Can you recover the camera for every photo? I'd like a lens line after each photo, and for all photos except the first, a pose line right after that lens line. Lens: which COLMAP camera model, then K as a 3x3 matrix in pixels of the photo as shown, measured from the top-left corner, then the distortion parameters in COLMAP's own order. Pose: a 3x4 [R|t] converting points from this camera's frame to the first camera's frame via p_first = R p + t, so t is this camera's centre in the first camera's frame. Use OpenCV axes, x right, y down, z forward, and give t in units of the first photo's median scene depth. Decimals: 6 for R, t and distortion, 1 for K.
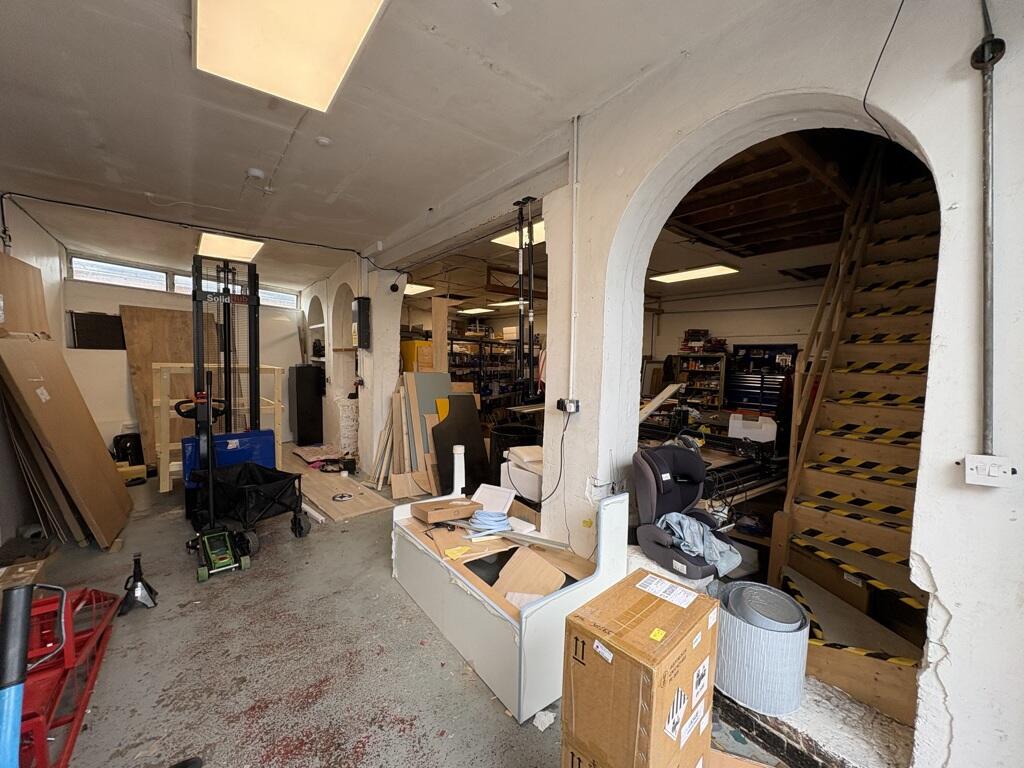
lens RADIAL K [[407.5, 0, 511.8], [0, 407.5, 384.6], [0, 0, 1]] dist [-0.000881, -0.000256]
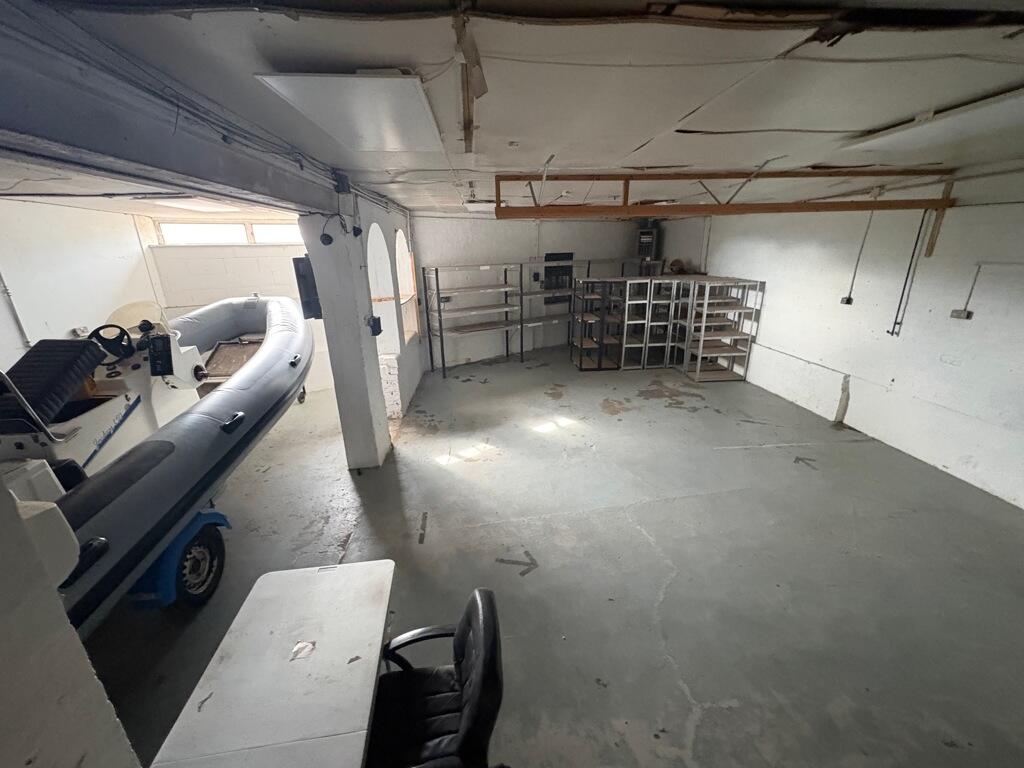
lens RADIAL K [[407.5, 0, 511.8], [0, 407.5, 384.6], [0, 0, 1]] dist [-0.000881, -0.000256]
pose [[0.830866, 0.139200, -0.538781, 0.244772], [0.001142, 0.967779, 0.251797, -0.101583], [0.556471, -0.209825, 0.803936, 0.324362]]
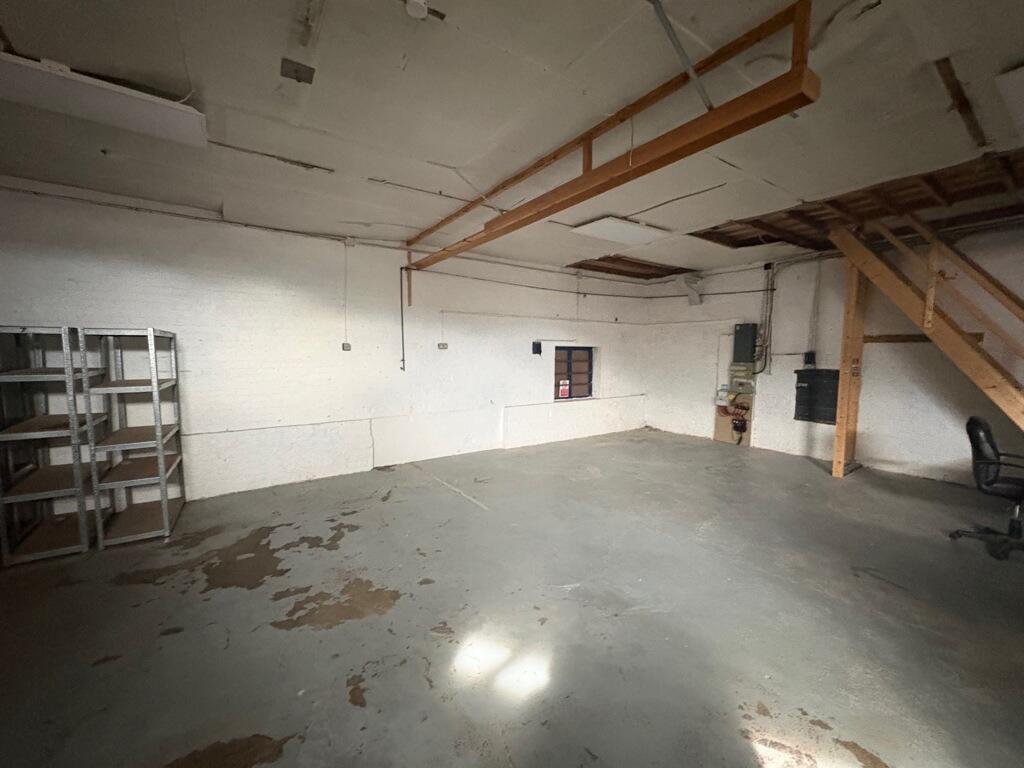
lens RADIAL K [[407.5, 0, 511.8], [0, 407.5, 384.6], [0, 0, 1]] dist [-0.000881, -0.000256]
pose [[0.063604, -0.101361, 0.992814, -0.262208], [0.067679, 0.992977, 0.097042, -0.054973], [-0.995678, 0.061021, 0.070017, 0.858267]]
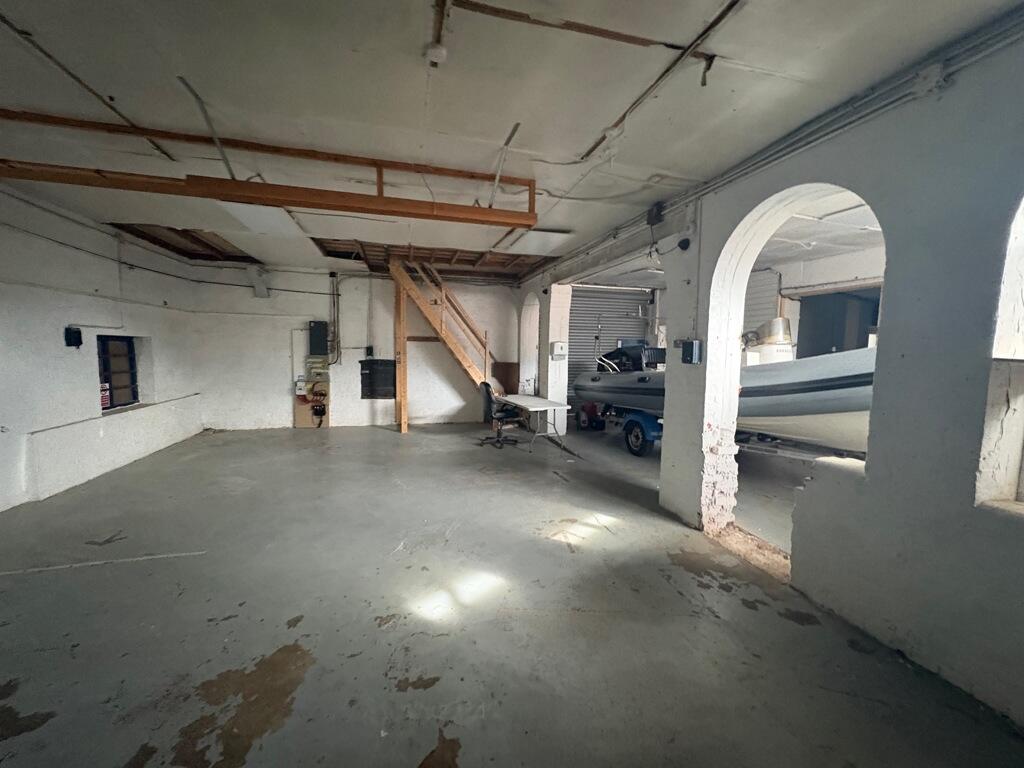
lens RADIAL K [[407.5, 0, 511.8], [0, 407.5, 384.6], [0, 0, 1]] dist [-0.000881, -0.000256]
pose [[-0.921387, -0.072085, 0.381902, -0.189090], [-0.010719, 0.986988, 0.160435, -0.075195], [-0.388498, 0.143730, -0.910171, 1.126150]]
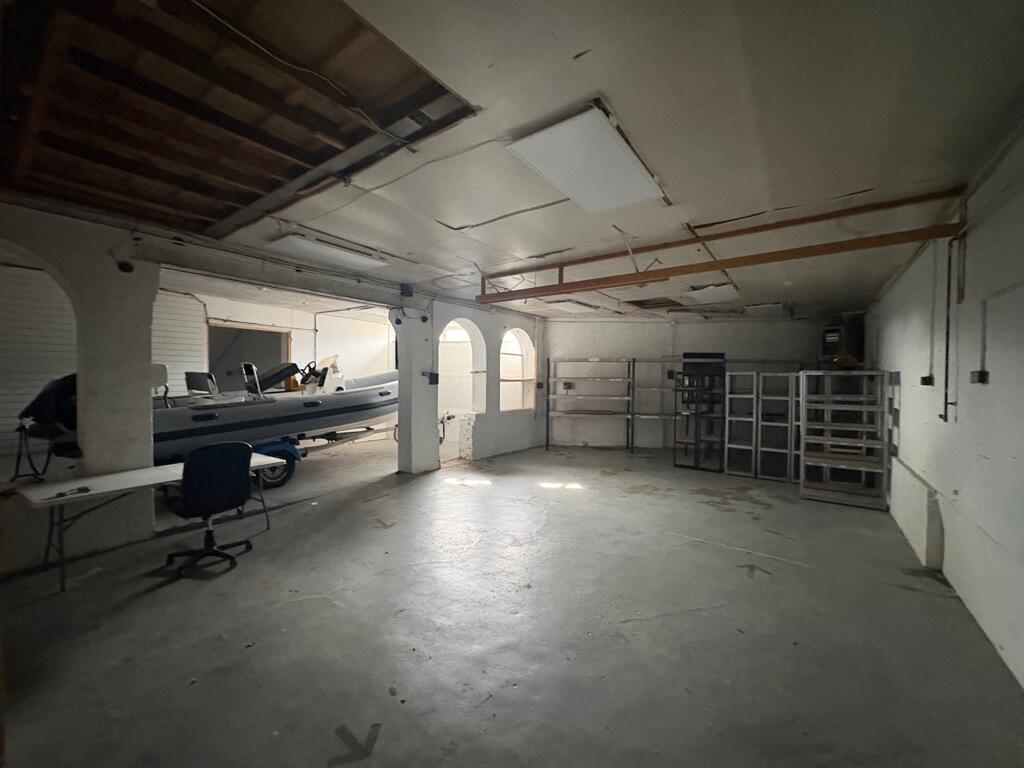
lens RADIAL K [[406.7, 0, 512.0], [0, 406.7, 384.0], [0, 0, 1]] dist [0.000389, 0.000065]
pose [[0.267723, -0.004852, -0.963484, 0.611750], [-0.070608, 0.997200, -0.024641, -0.023244], [0.960905, 0.074627, 0.266631, 0.602186]]
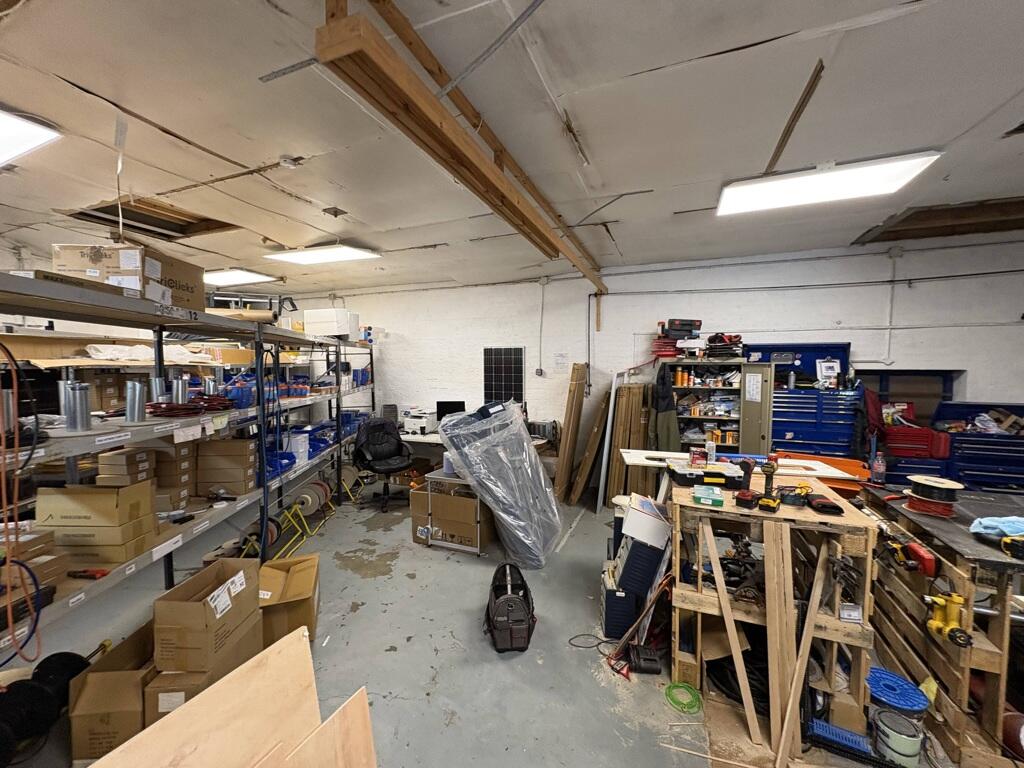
lens RADIAL K [[406.7, 0, 512.0], [0, 406.7, 384.0], [0, 0, 1]] dist [0.000389, 0.000065]
pose [[0.863633, -0.043339, 0.502254, -0.065991], [0.052480, 0.998614, -0.004071, -0.047945], [-0.501382, 0.029874, 0.864710, 0.572533]]
